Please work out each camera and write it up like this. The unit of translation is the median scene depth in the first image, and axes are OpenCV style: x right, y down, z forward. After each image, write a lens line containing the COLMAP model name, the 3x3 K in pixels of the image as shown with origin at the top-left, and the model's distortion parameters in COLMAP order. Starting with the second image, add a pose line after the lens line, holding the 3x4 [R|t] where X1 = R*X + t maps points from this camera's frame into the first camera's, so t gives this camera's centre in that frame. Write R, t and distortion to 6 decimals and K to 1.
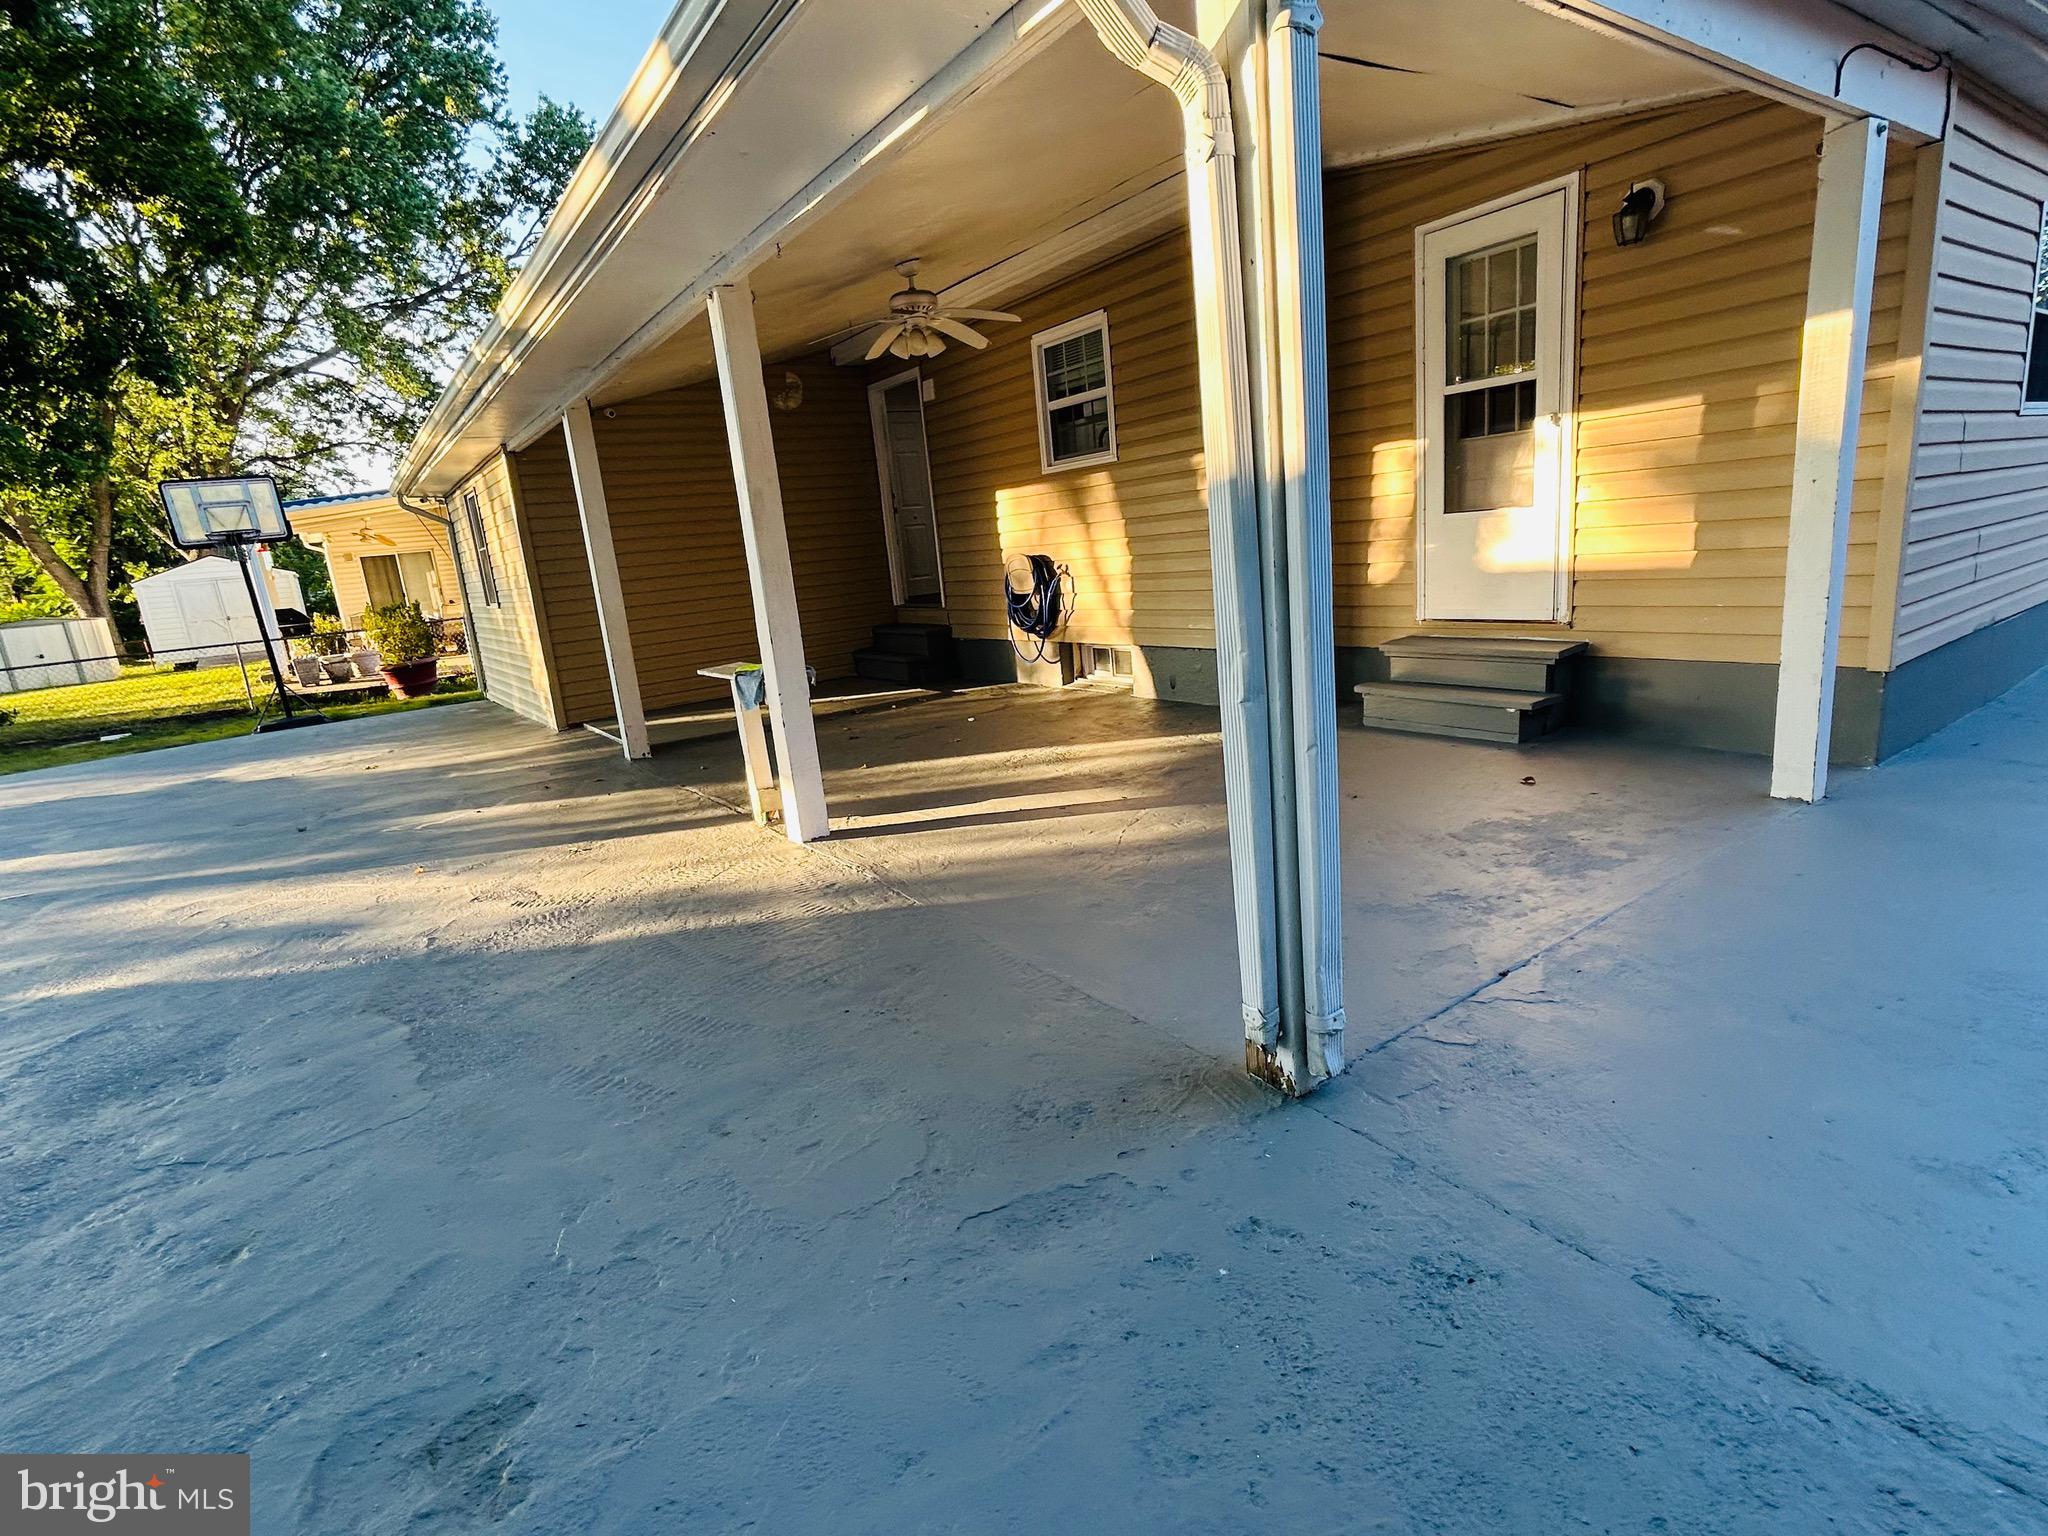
lens RADIAL K [[1012.9, 0, 1024.0], [0, 1012.9, 768.0], [0, 0, 1]] dist [0.016857, 0.000430]
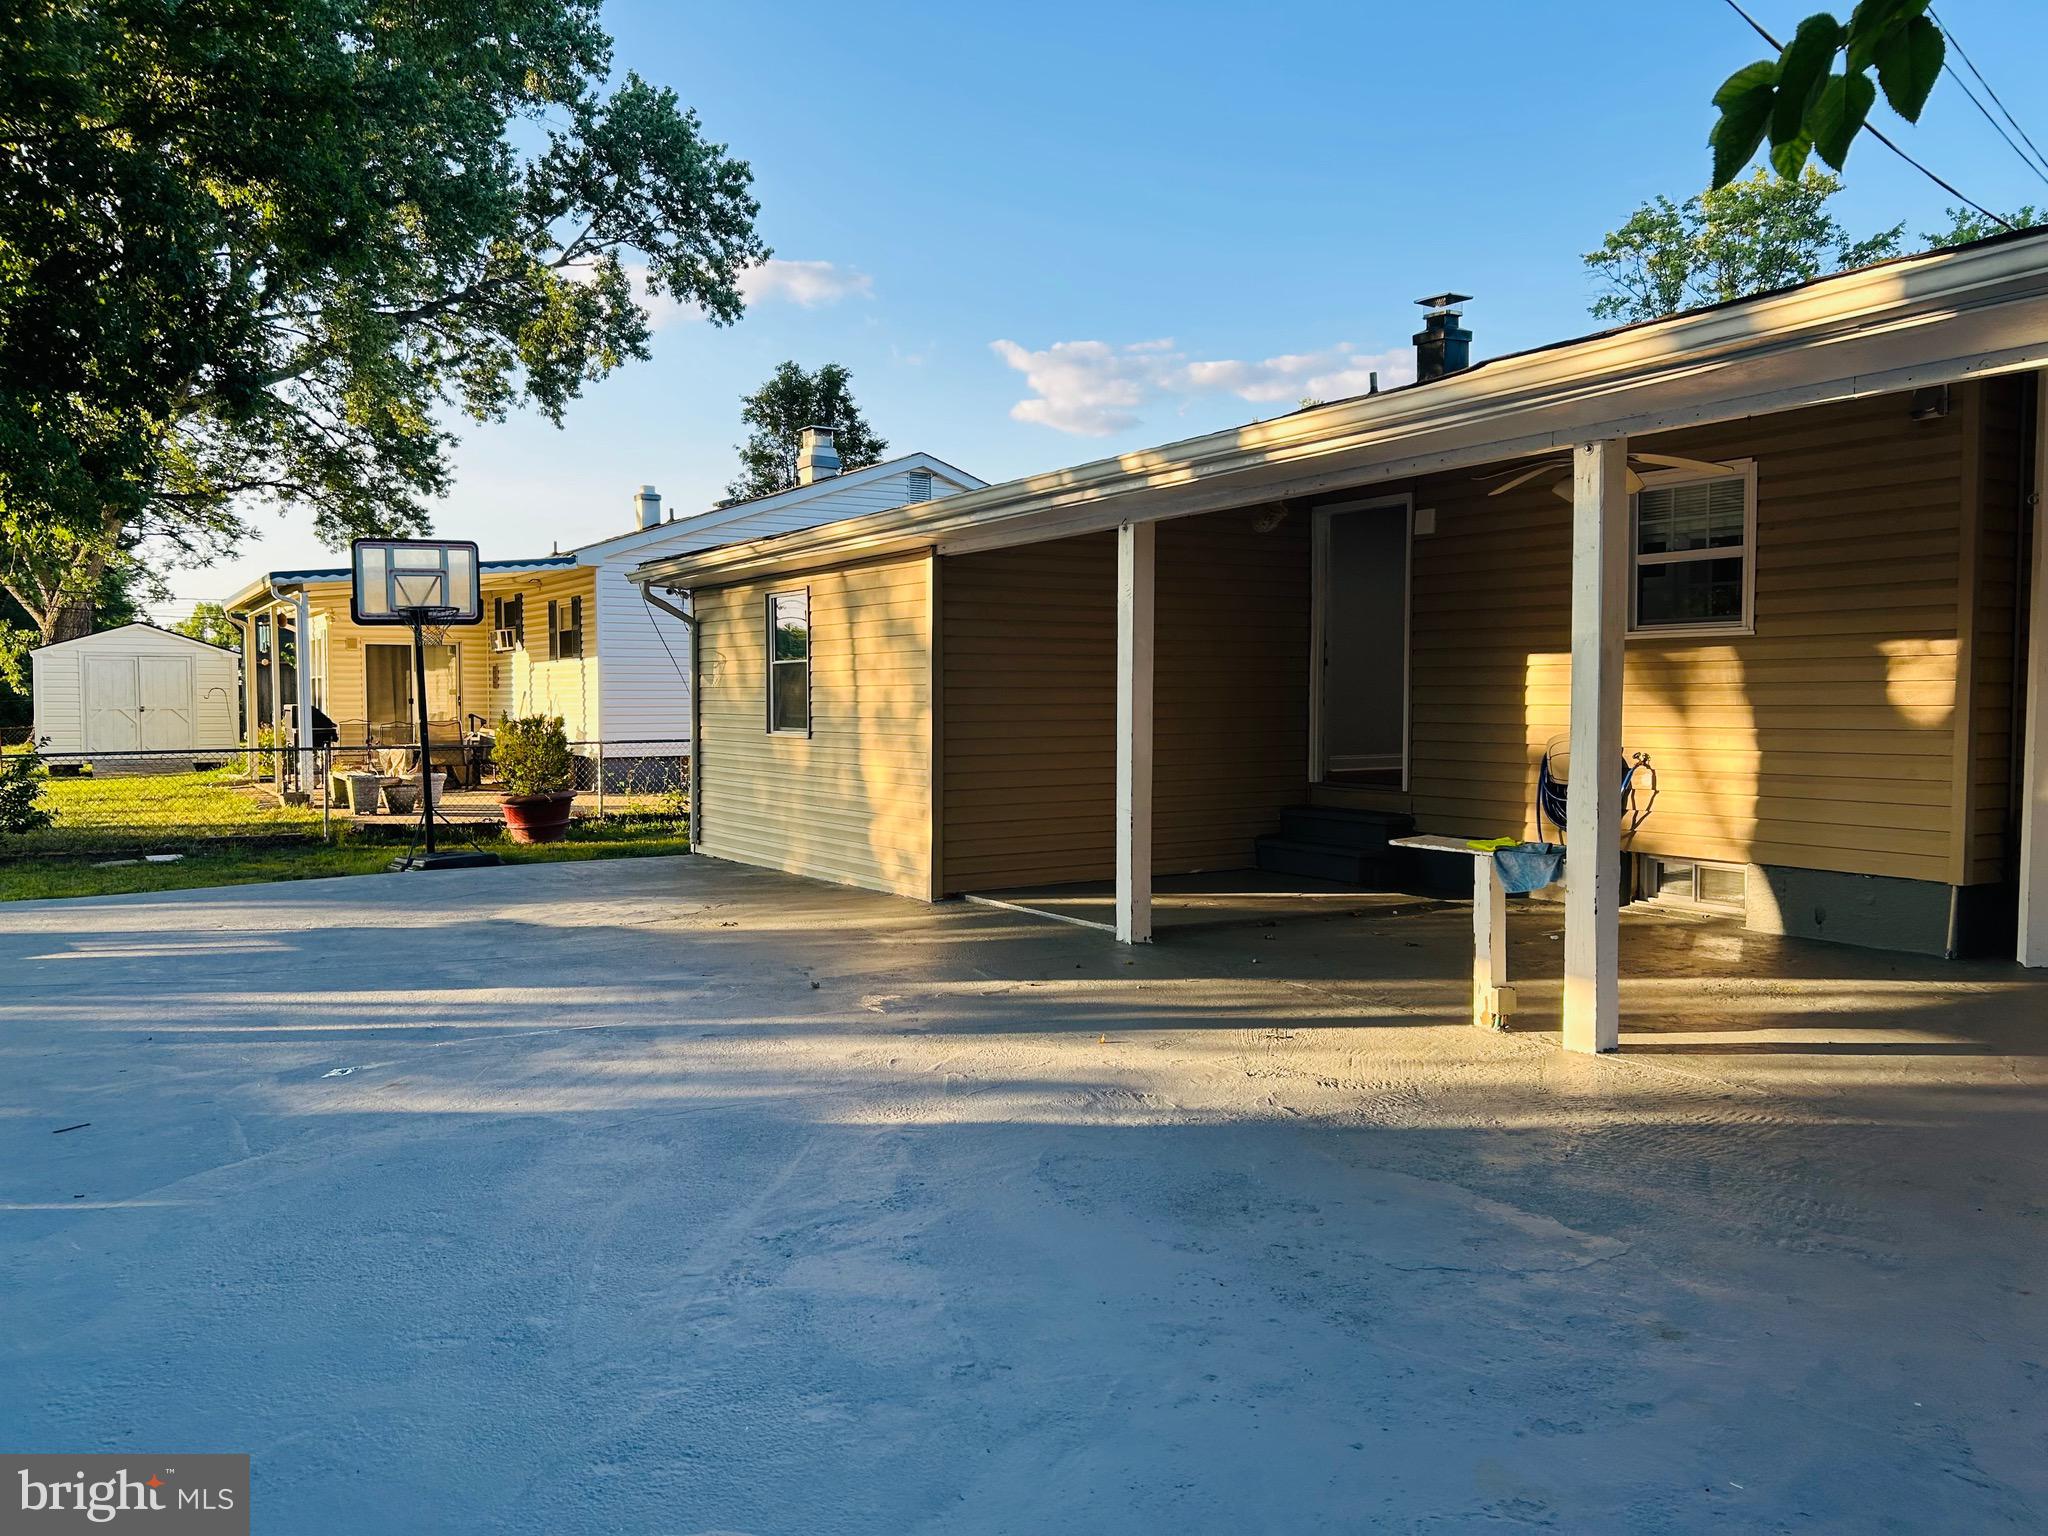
lens RADIAL K [[1554.9, 0, 1024.0], [0, 1554.9, 768.0], [0, 0, 1]] dist [0.057607, -0.002856]
pose [[0.995053, 0.096136, -0.025048, -0.386666], [-0.099035, 0.979815, -0.173649, 0.065879], [0.007849, 0.175271, 0.984489, -0.190096]]
